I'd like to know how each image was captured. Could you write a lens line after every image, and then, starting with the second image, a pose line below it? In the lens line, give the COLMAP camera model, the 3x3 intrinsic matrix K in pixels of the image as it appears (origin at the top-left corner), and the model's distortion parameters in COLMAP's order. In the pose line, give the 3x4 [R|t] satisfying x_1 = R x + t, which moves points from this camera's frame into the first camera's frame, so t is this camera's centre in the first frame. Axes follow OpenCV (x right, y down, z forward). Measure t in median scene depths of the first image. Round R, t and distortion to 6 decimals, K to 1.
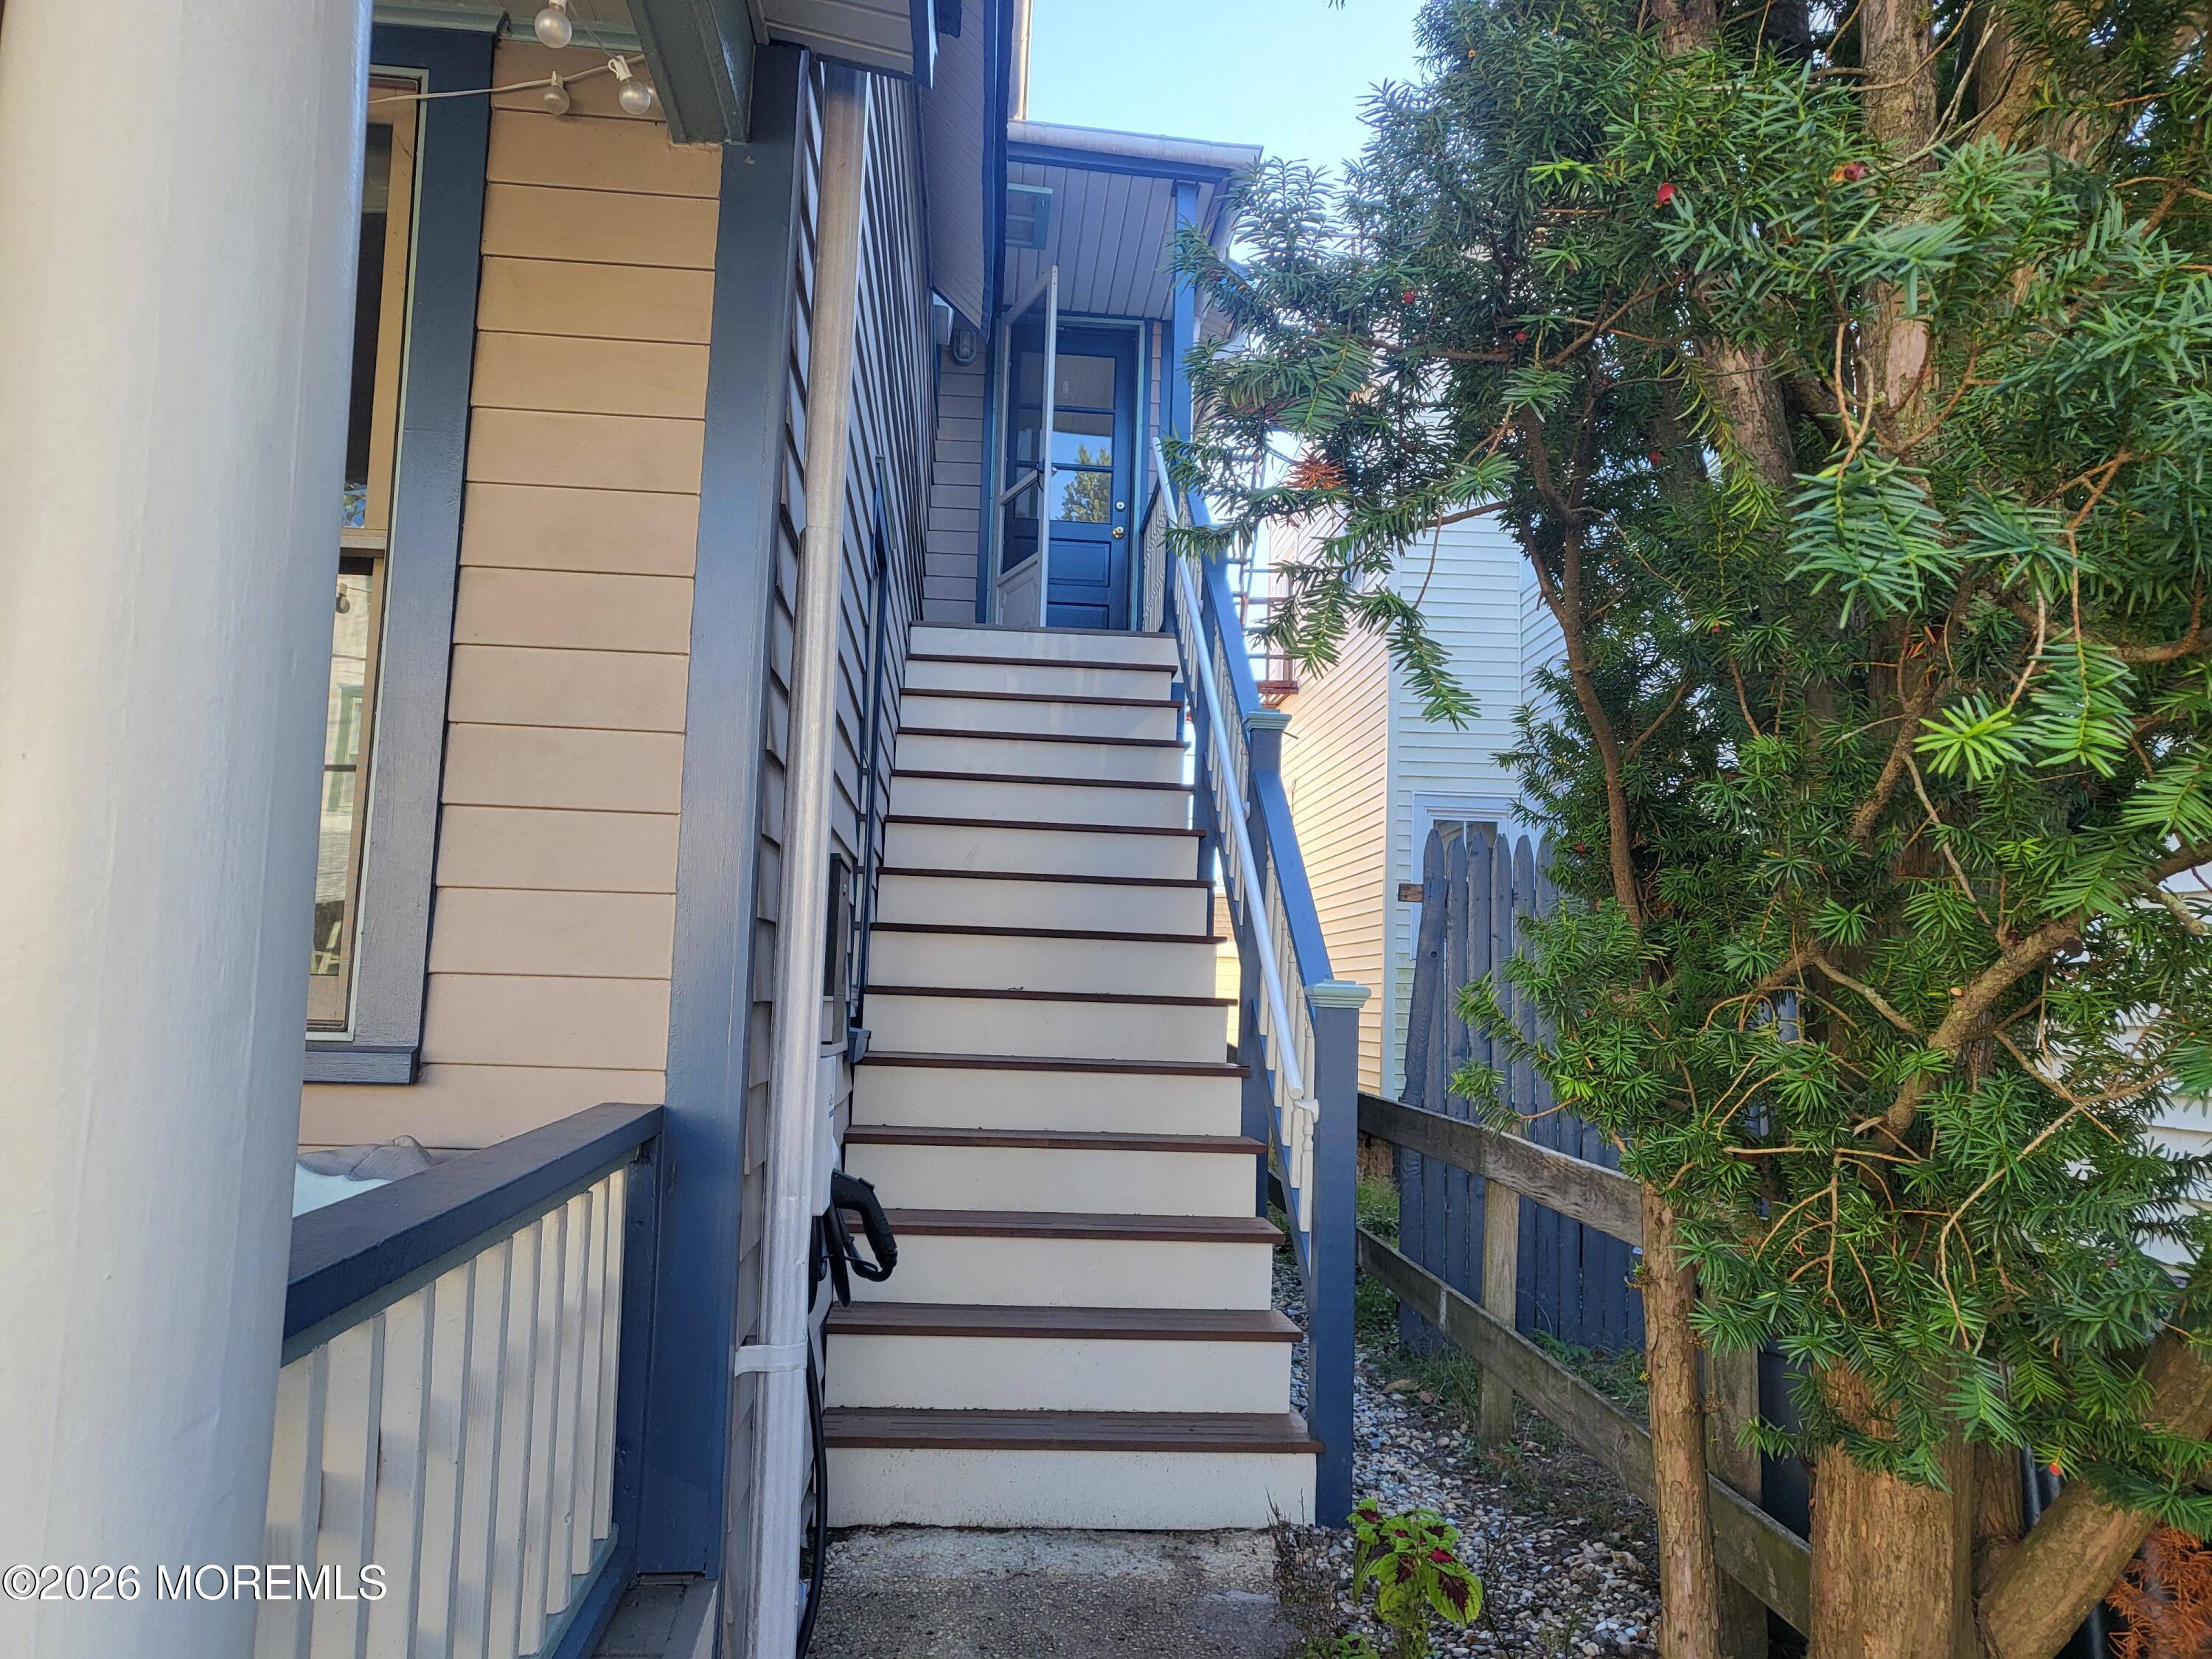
lens RADIAL K [[1698.0, 0, 1106.0], [0, 1698.0, 829.5], [0, 0, 1]] dist [-0.003654, 0.043367]
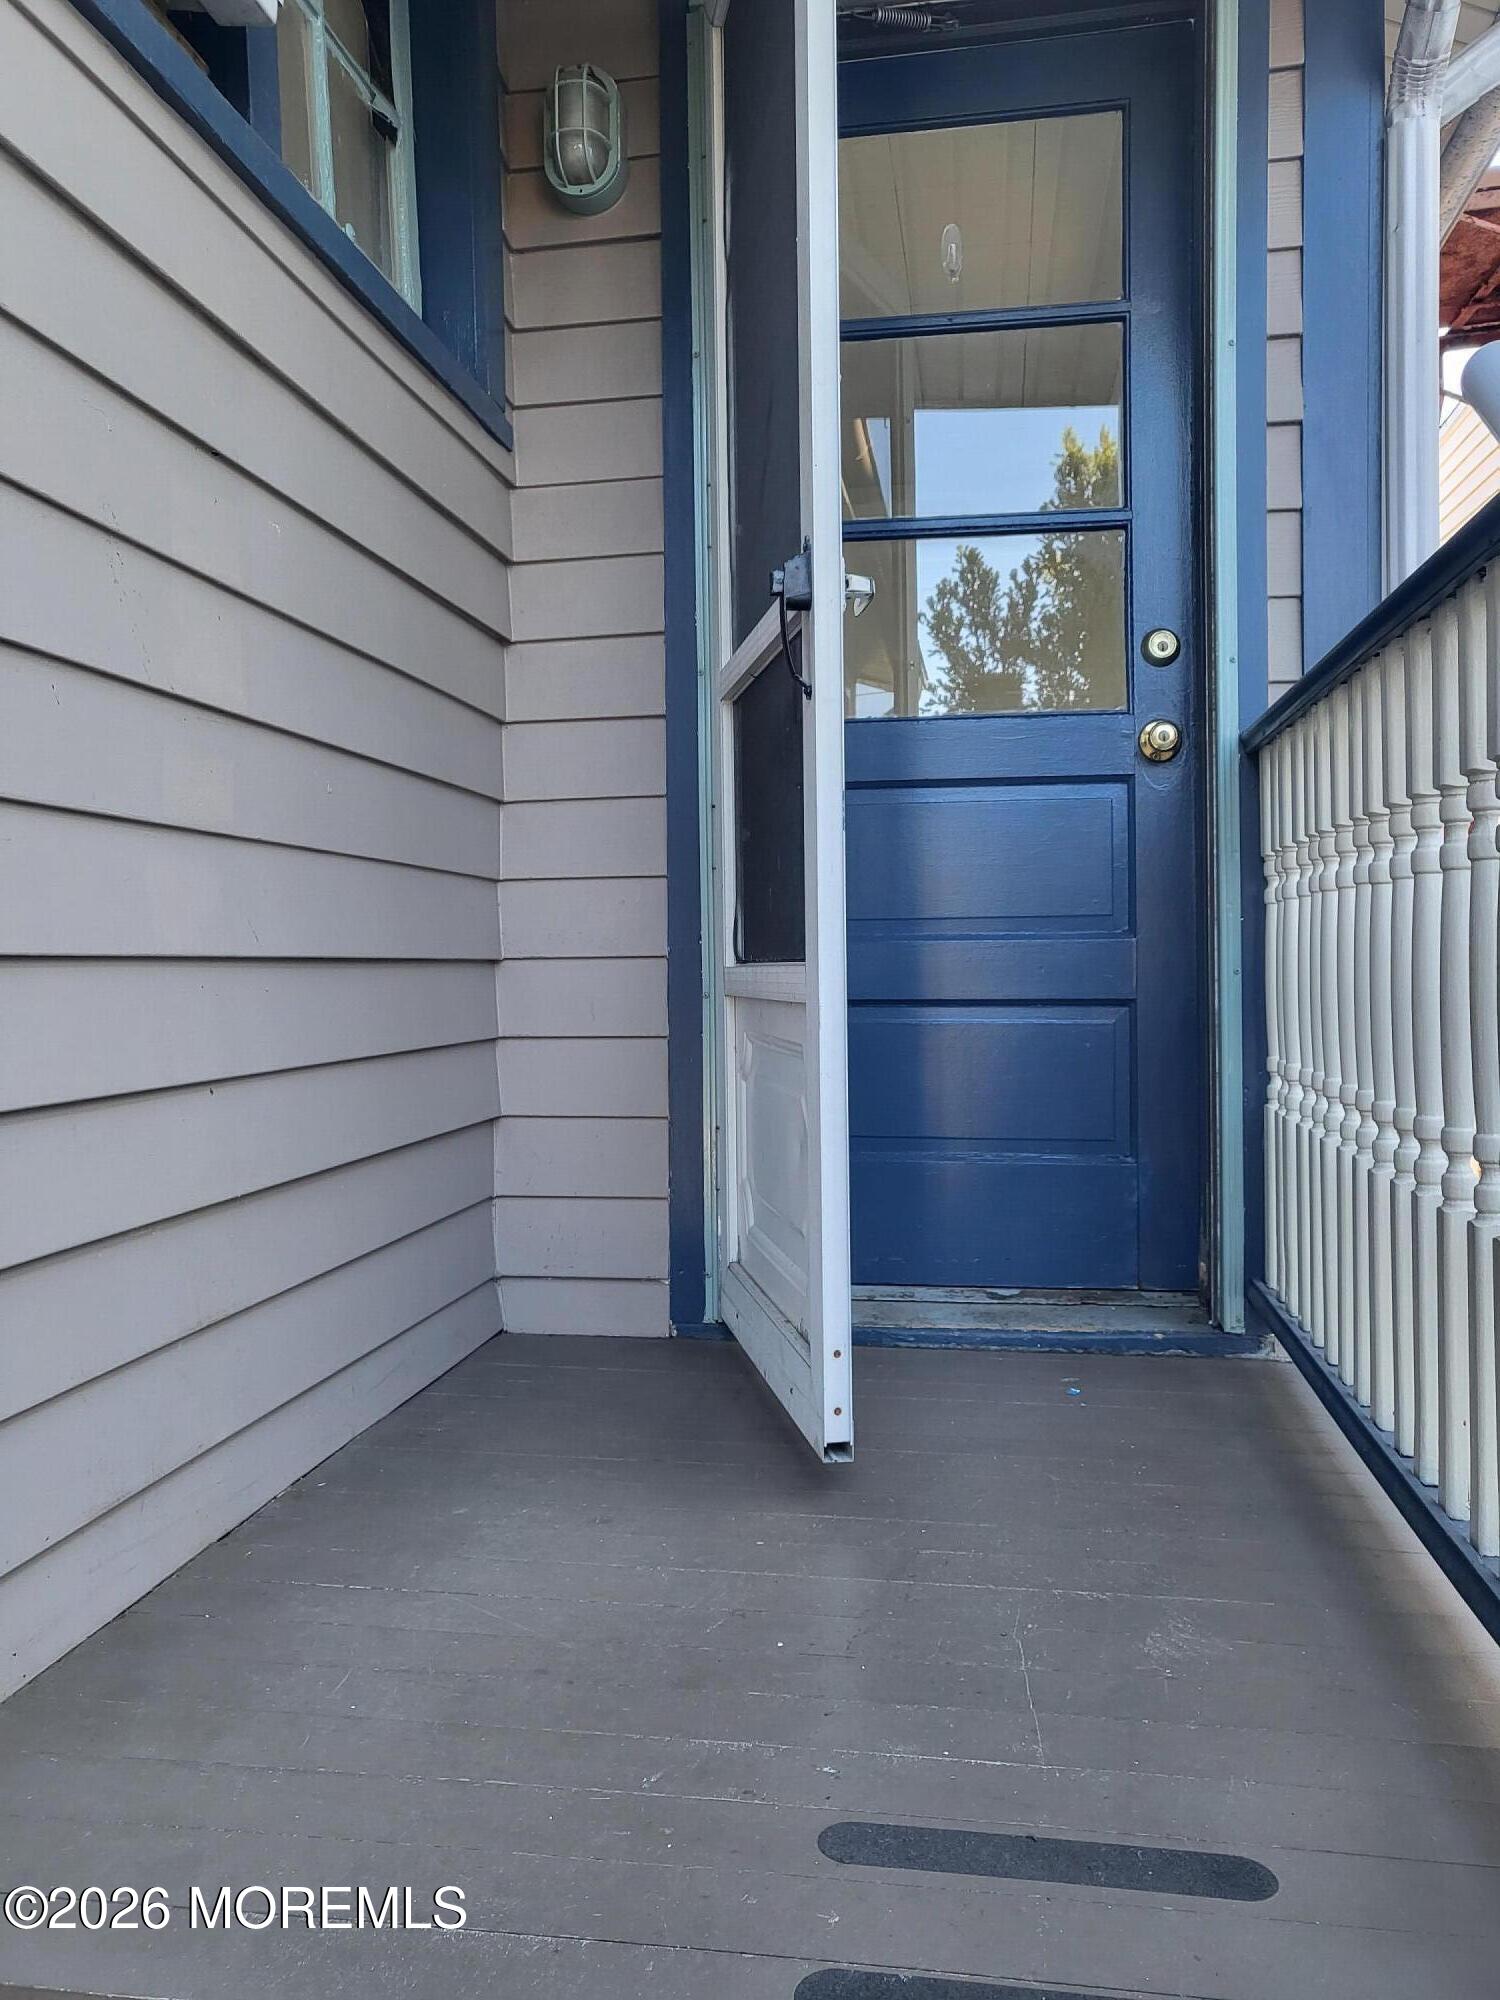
lens RADIAL K [[1535.3, 0, 745.7], [0, 1535.3, 997.4], [0, 0, 1]] dist [-0.003654, 0.043367]
pose [[0.969683, -0.038053, -0.241387, 0.001031], [0.066106, 0.991819, 0.109206, -0.239549], [0.235257, -0.121852, 0.964265, 1.056070]]
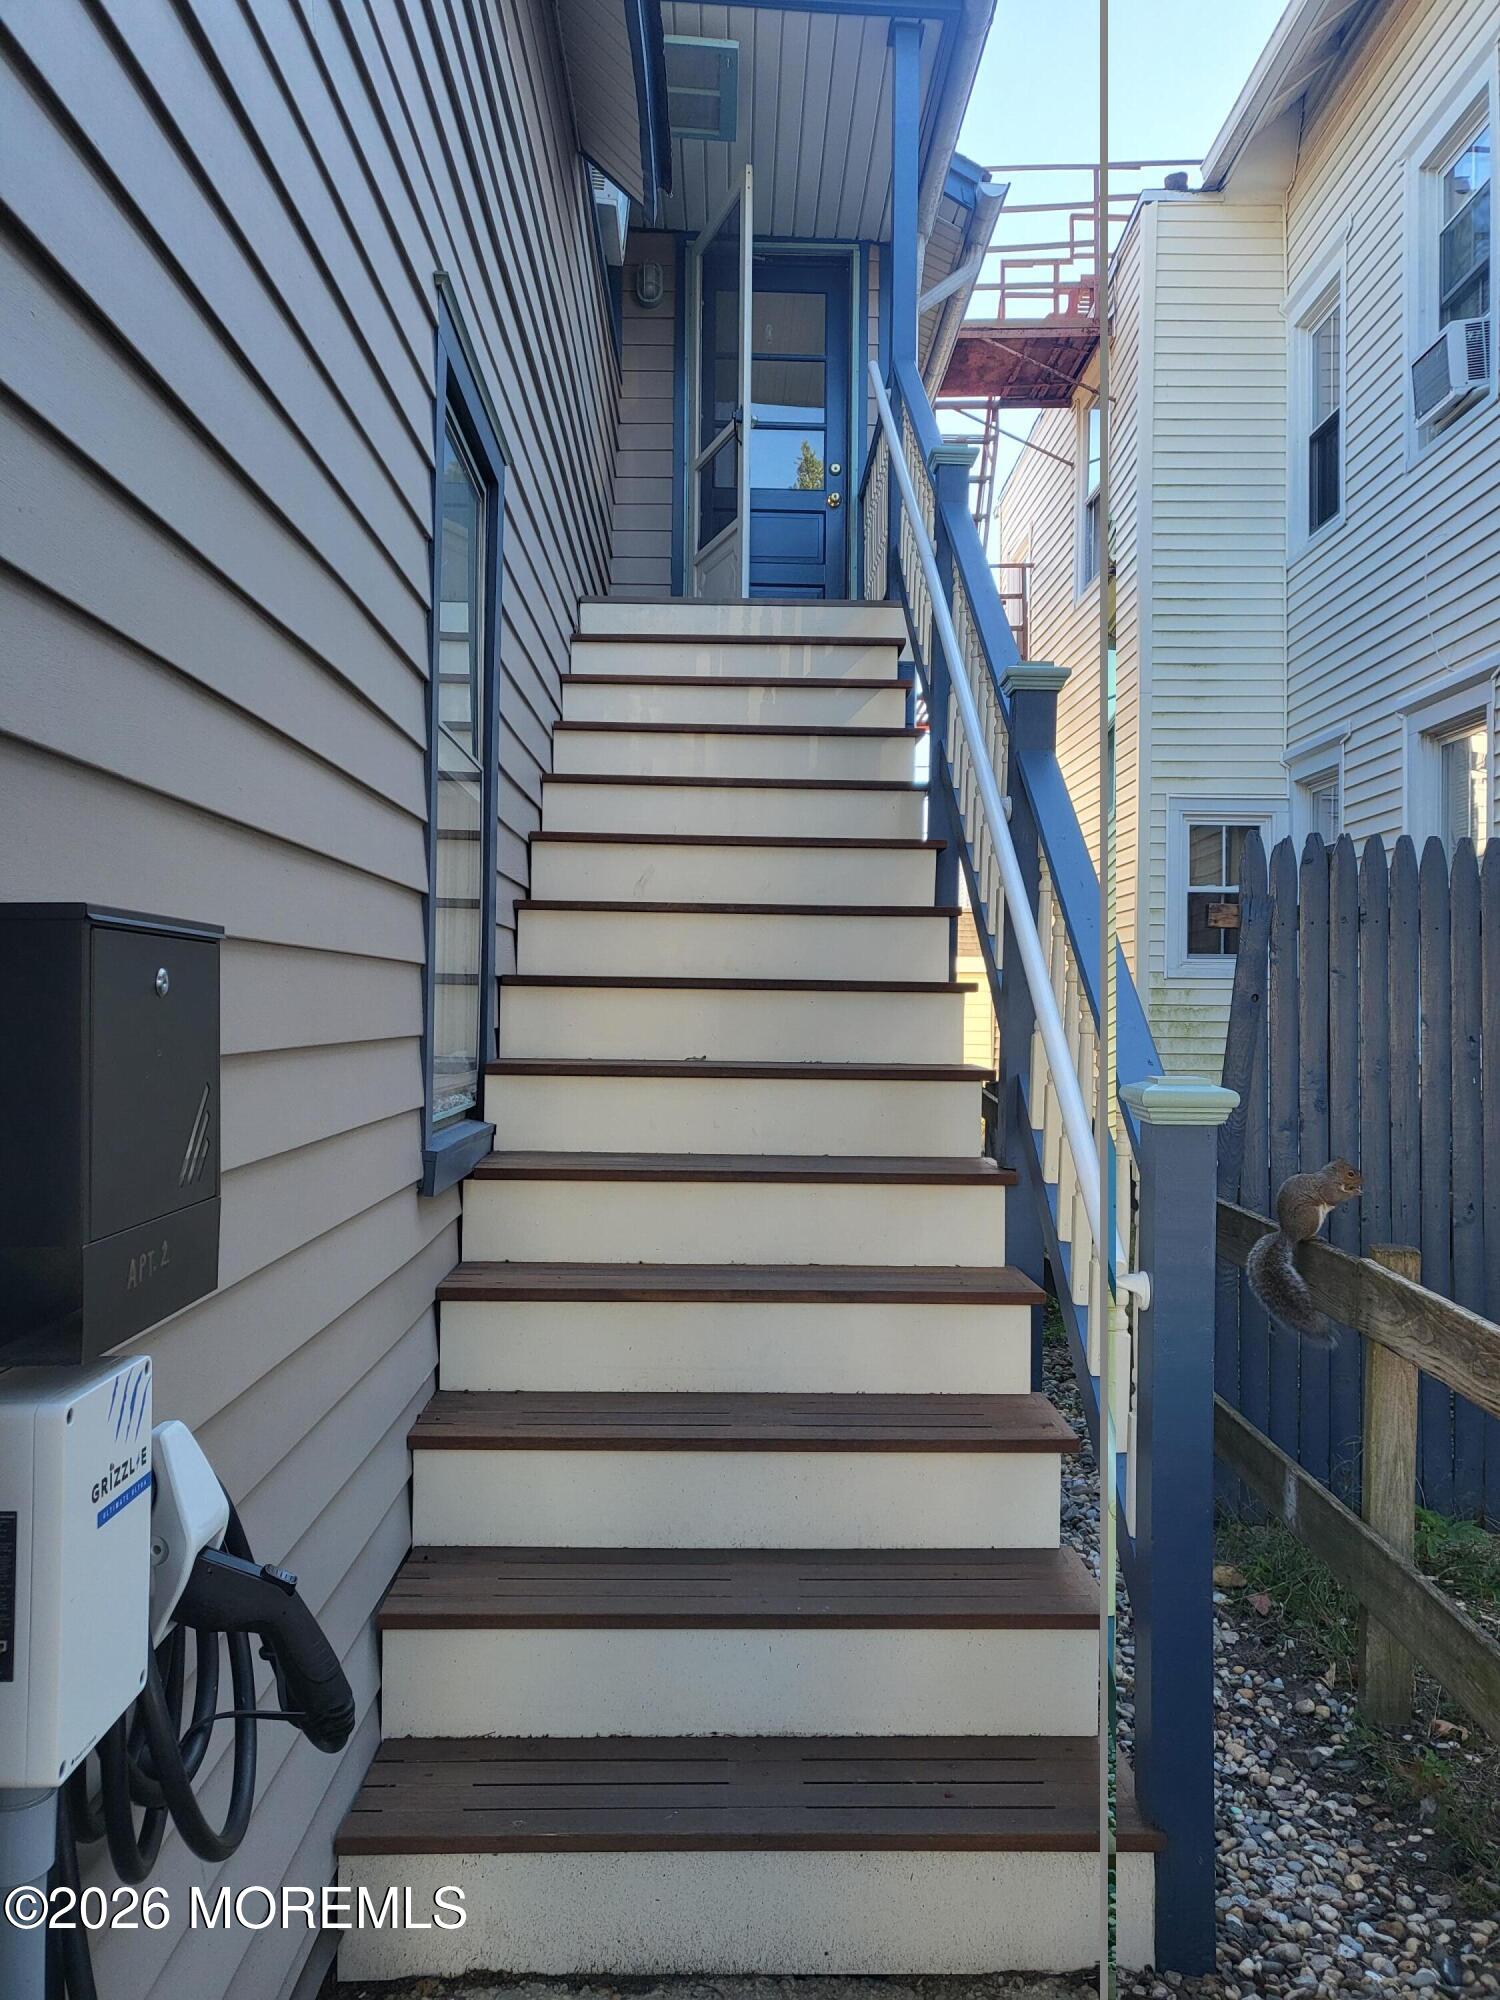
lens RADIAL K [[1499.5, 0, 760.0], [0, 1499.5, 991.3], [0, 0, 1]] dist [-0.032766, 0.088969]
pose [[0.998032, -0.021558, -0.058888, 0.013467], [0.026903, 0.995438, 0.091542, 0.003822], [0.056646, -0.092946, 0.994059, 0.318014]]
